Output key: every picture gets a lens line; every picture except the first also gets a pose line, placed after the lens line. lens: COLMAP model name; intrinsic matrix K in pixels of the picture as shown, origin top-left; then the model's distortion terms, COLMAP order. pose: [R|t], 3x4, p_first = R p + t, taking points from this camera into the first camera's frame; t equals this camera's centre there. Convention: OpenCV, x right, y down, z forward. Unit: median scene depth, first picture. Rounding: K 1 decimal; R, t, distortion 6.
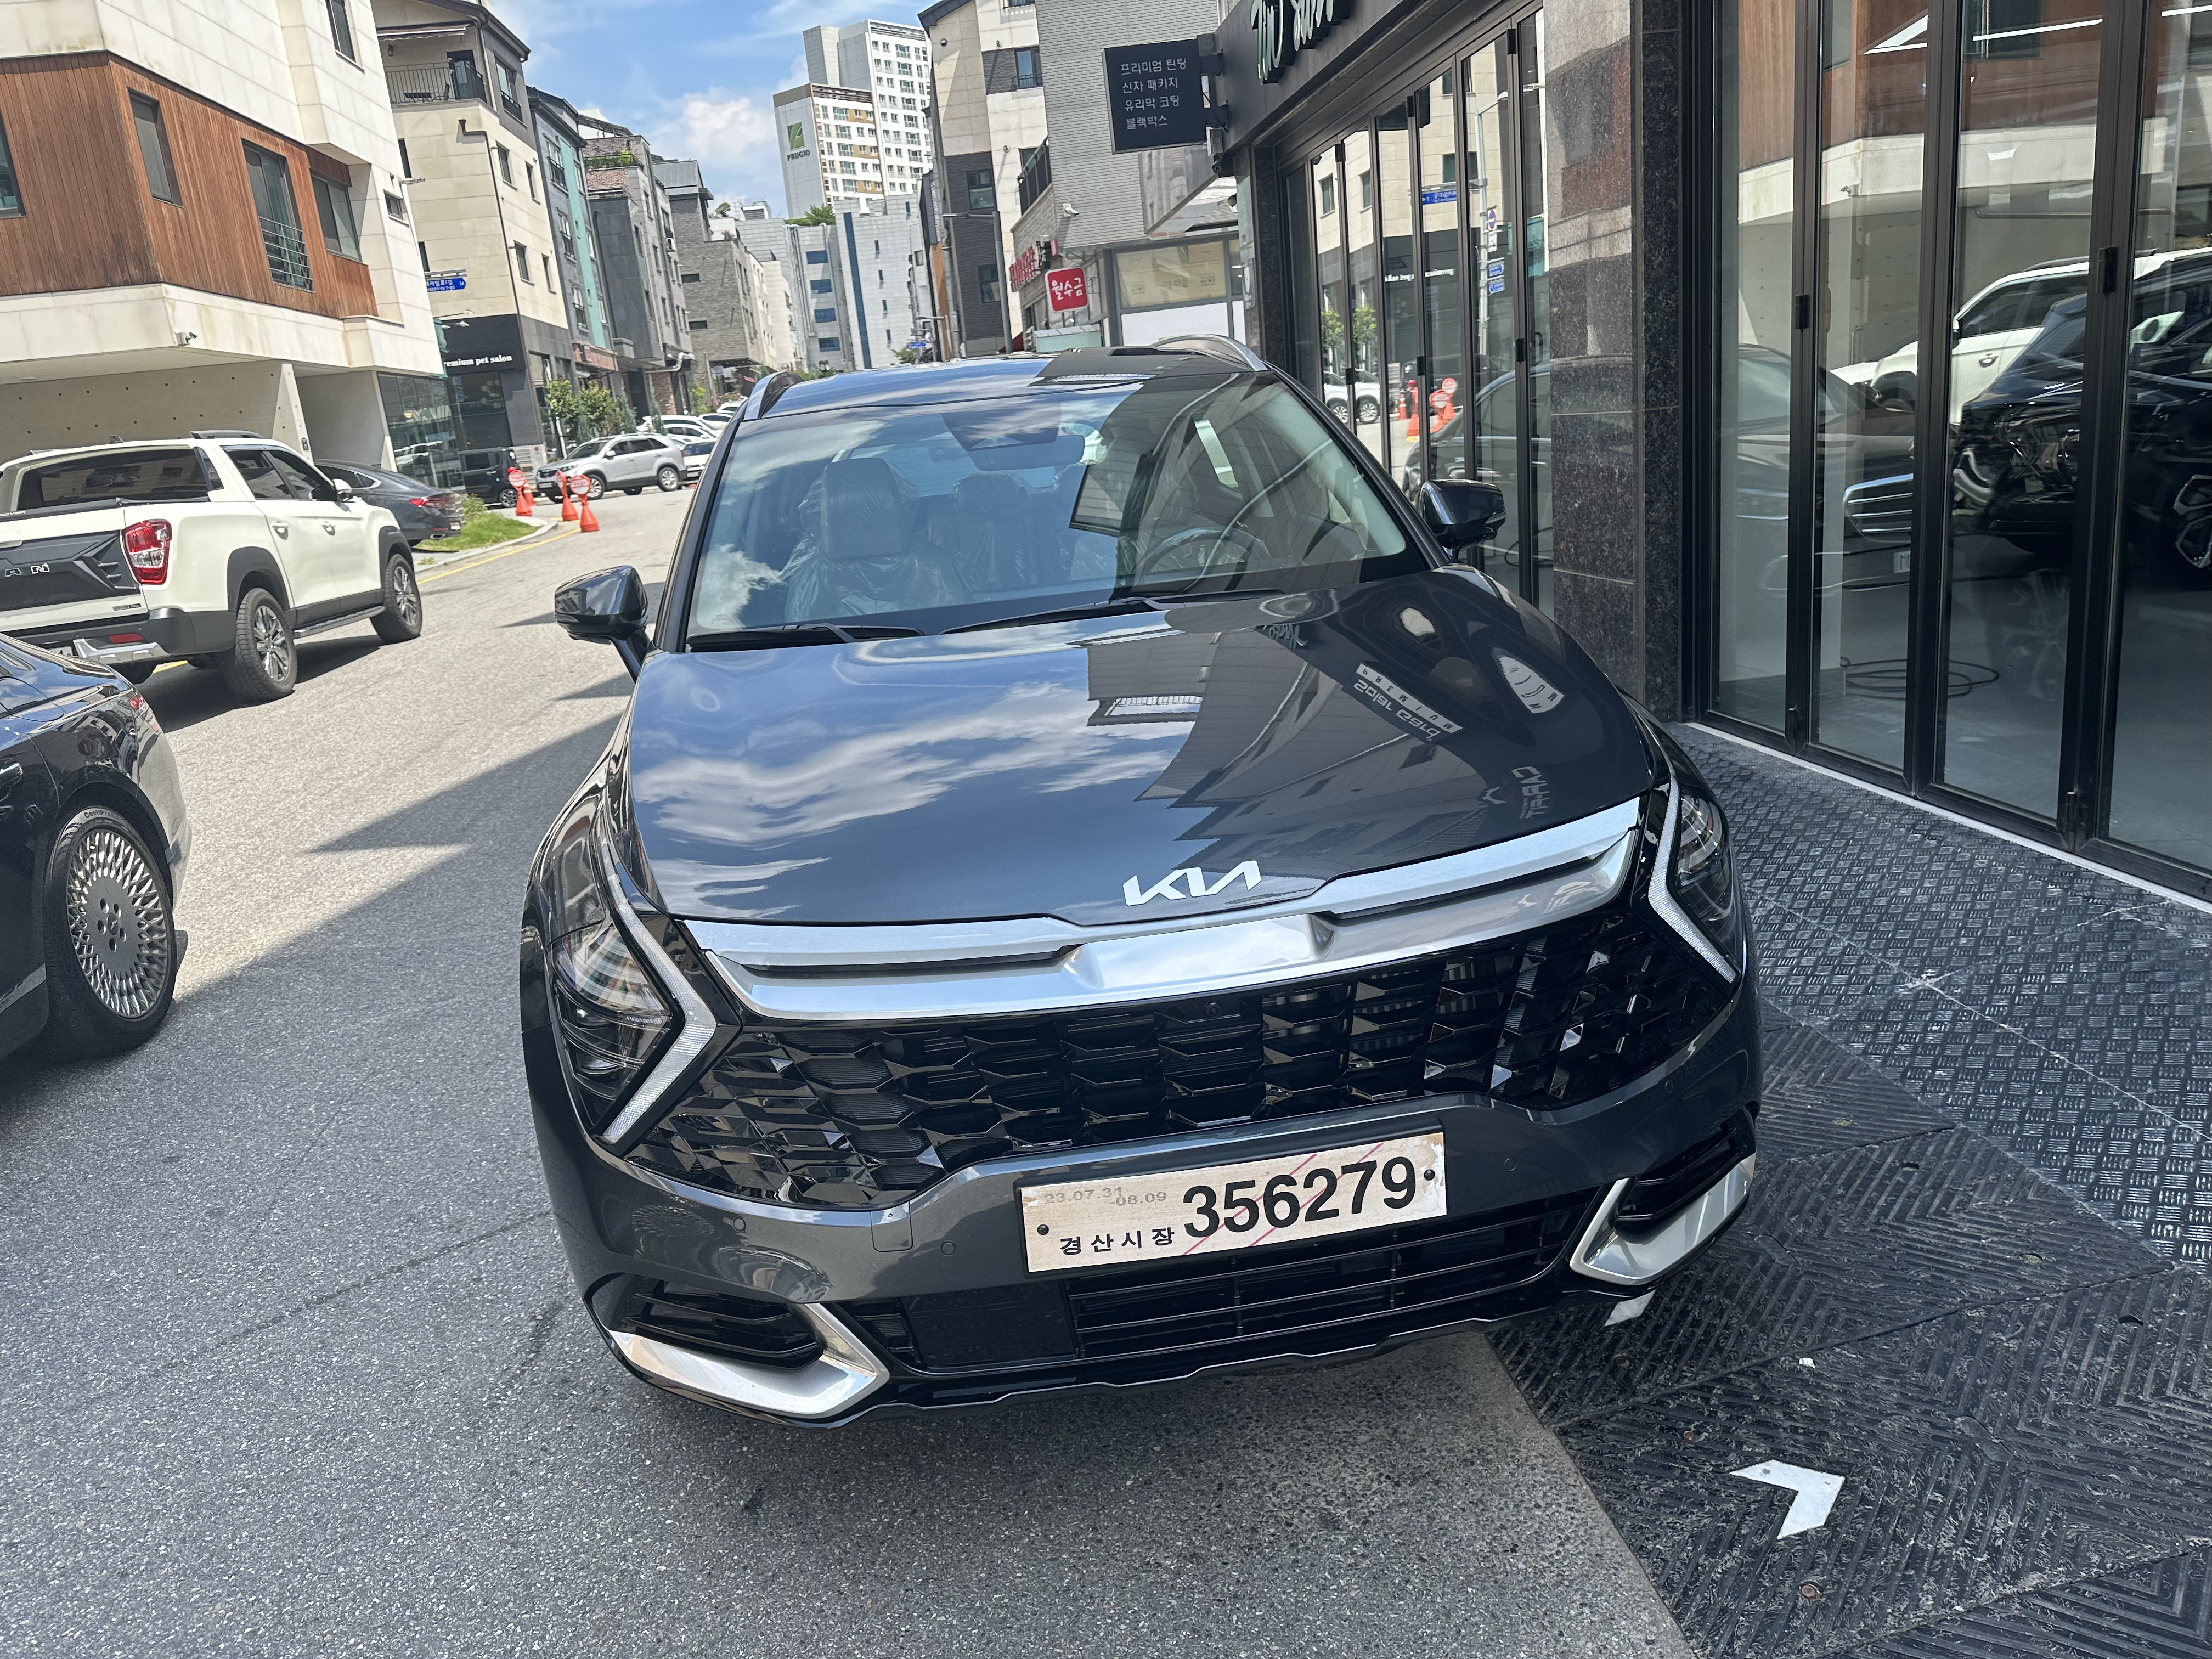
lens RADIAL K [[1570.8, 0, 1106.0], [0, 1570.8, 829.5], [0, 0, 1]] dist [-0.000321, -0.008422]
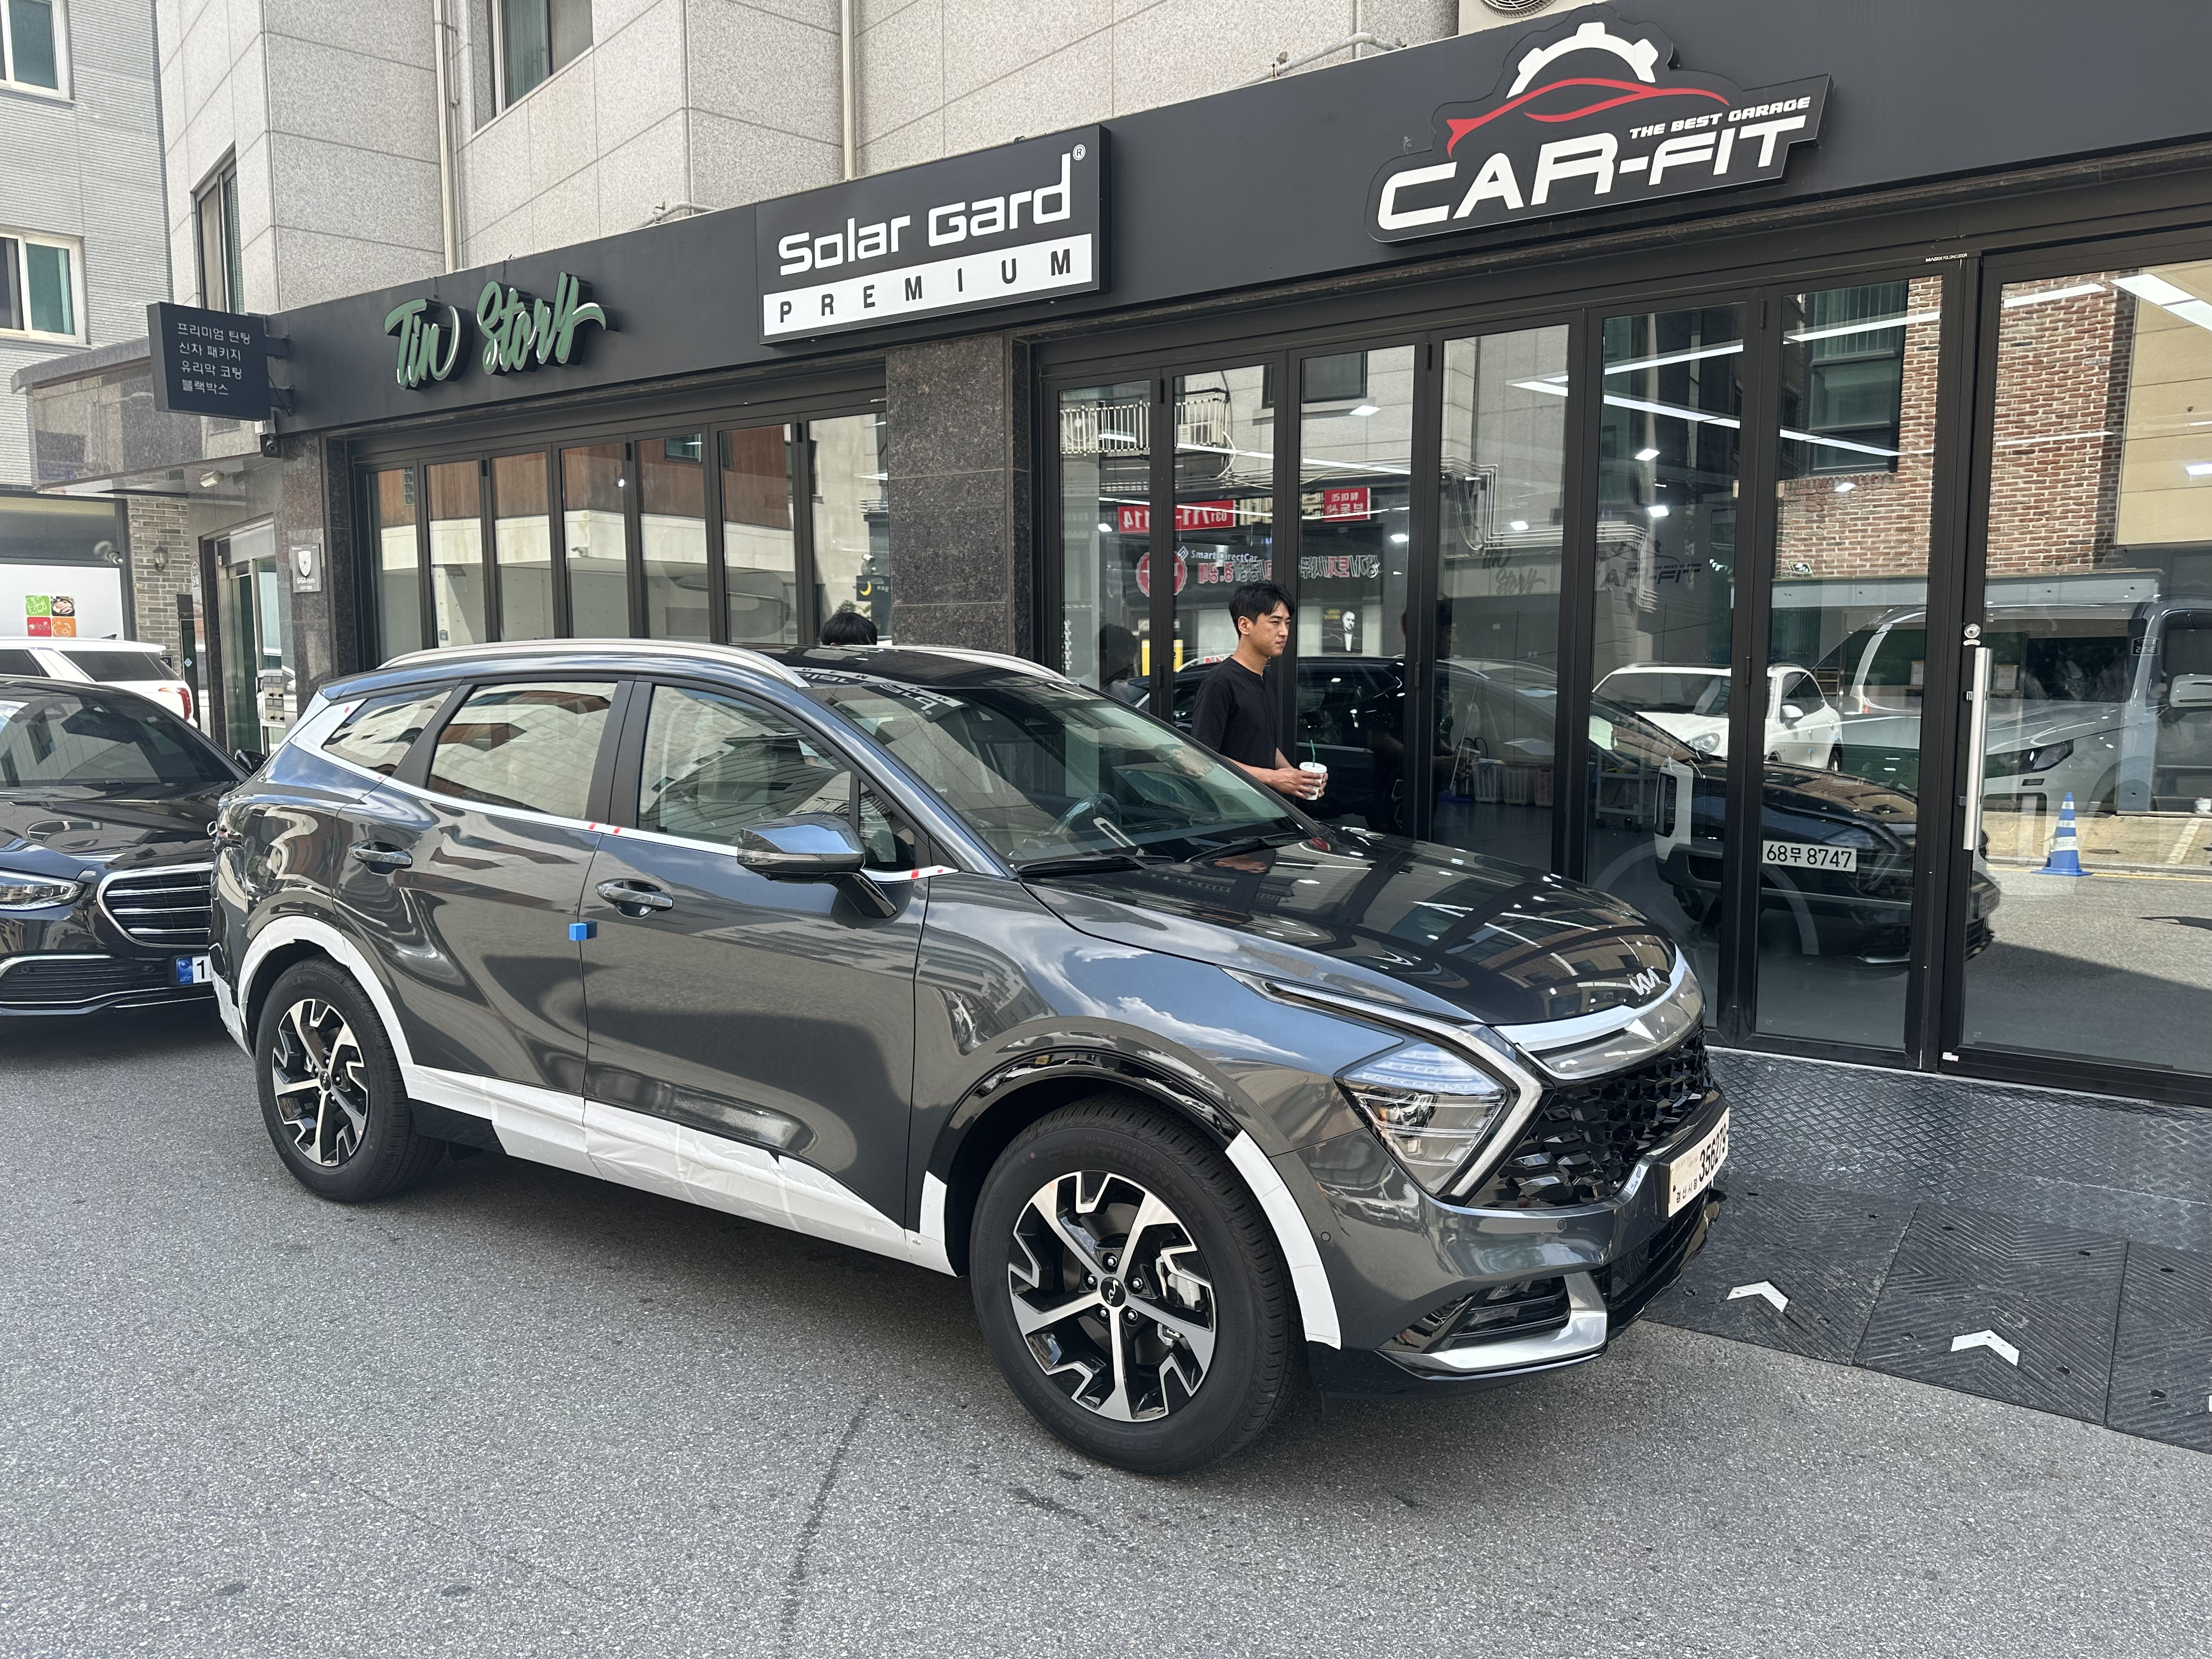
lens RADIAL K [[1573.7, 0, 1106.0], [0, 1573.7, 829.5], [0, 0, 1]] dist [0.004004, 0.000323]
pose [[0.652801, 0.019121, 0.757288, -0.166849], [0.134066, 0.980985, -0.140338, 0.004012], [-0.745572, 0.193140, 0.637825, 0.030335]]
